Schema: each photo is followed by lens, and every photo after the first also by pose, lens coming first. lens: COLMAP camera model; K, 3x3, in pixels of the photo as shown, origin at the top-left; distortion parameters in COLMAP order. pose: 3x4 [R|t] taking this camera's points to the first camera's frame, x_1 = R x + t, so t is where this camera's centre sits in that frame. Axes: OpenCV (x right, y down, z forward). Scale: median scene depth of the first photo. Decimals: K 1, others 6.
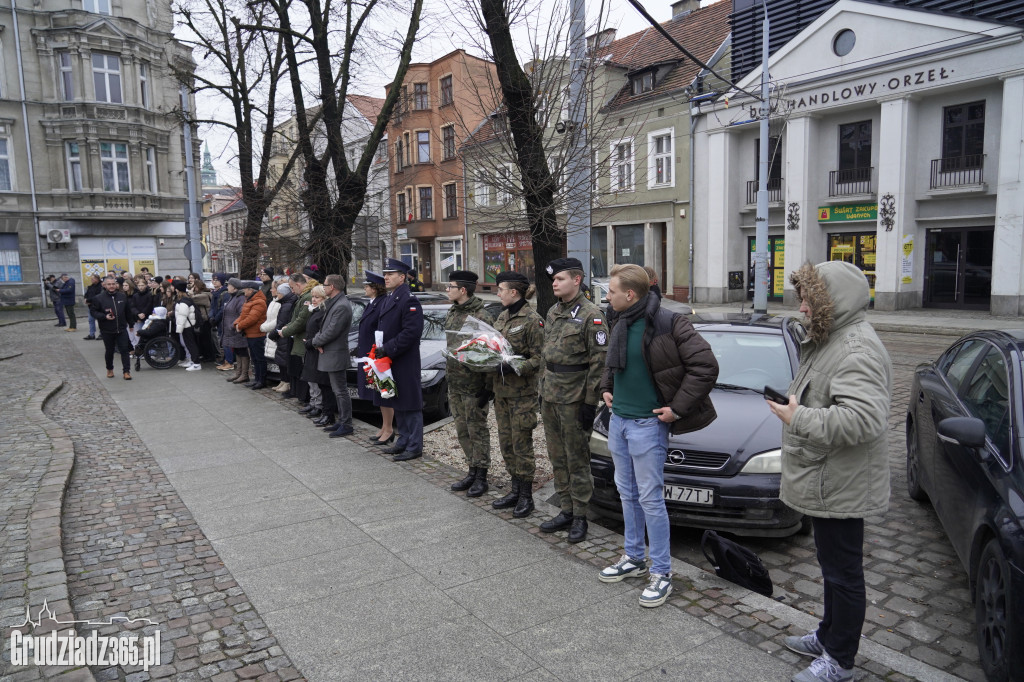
lens RADIAL K [[726.7, 0, 530.1], [0, 726.7, 342.7], [0, 0, 1]] dist [-0.007238, -0.003267]
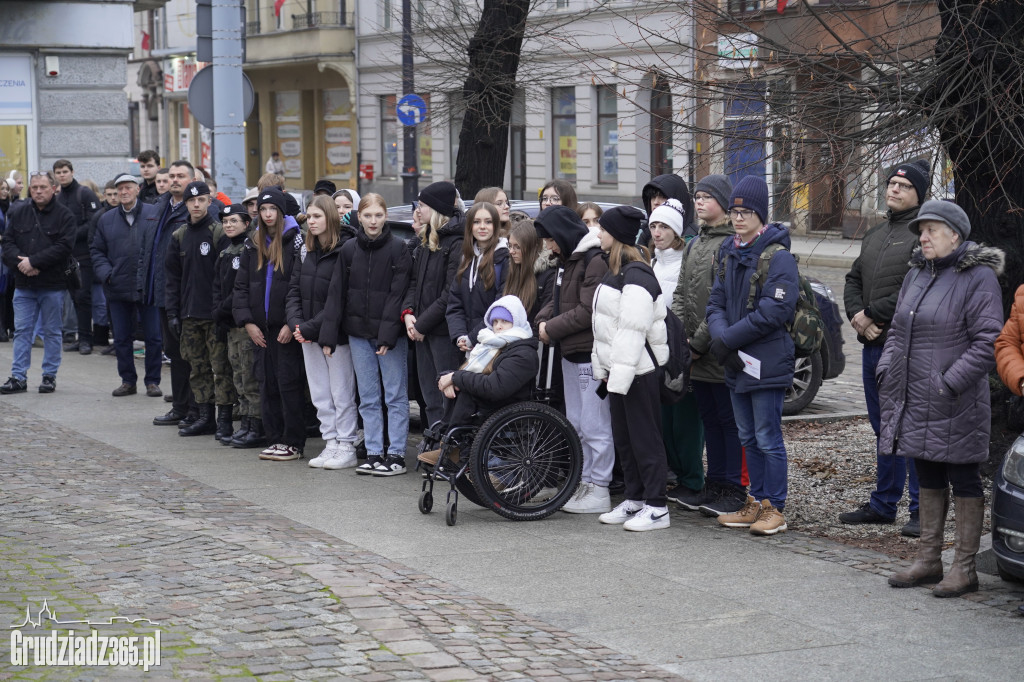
lens RADIAL K [[2277.4, 0, 532.4], [0, 2277.4, 355.1], [0, 0, 1]] dist [0.019649, 0.306033]
pose [[0.989155, 0.027365, -0.144307, -0.156736], [-0.029974, 0.999424, -0.015937, -0.005186], [0.143787, 0.020090, 0.989405, 0.055513]]
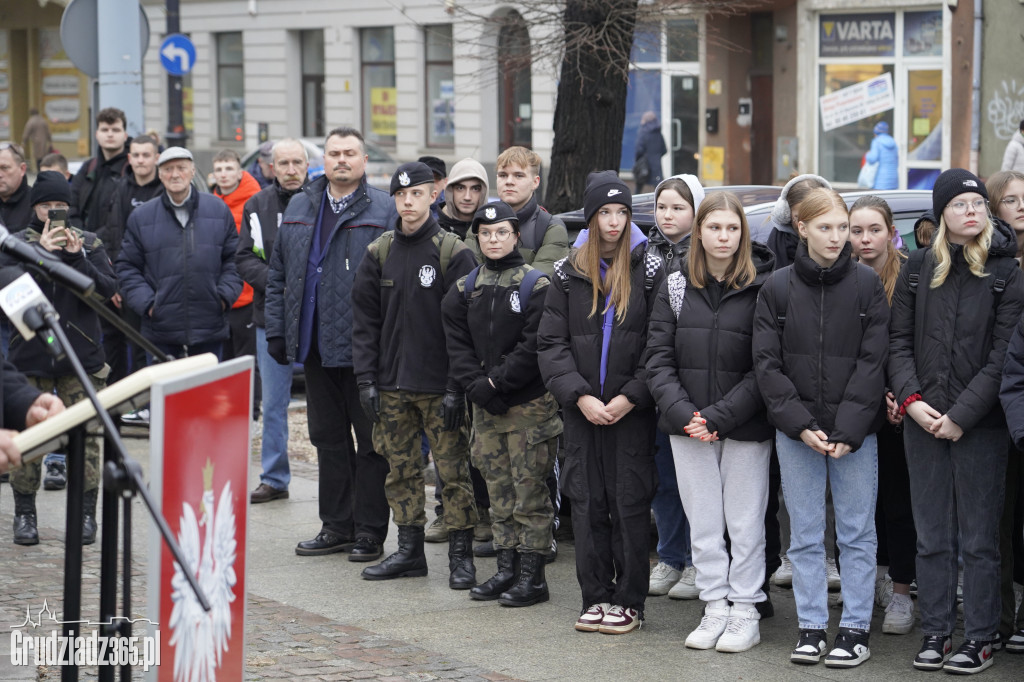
lens RADIAL K [[2520.6, 0, 540.3], [0, 2520.6, 343.1], [0, 0, 1]] dist [-0.035269, 0.408139]
pose [[0.999731, 0.015502, 0.017248, -0.284474], [-0.015254, 0.999780, -0.014416, -0.019741], [-0.017468, 0.014149, 0.999747, 0.196755]]
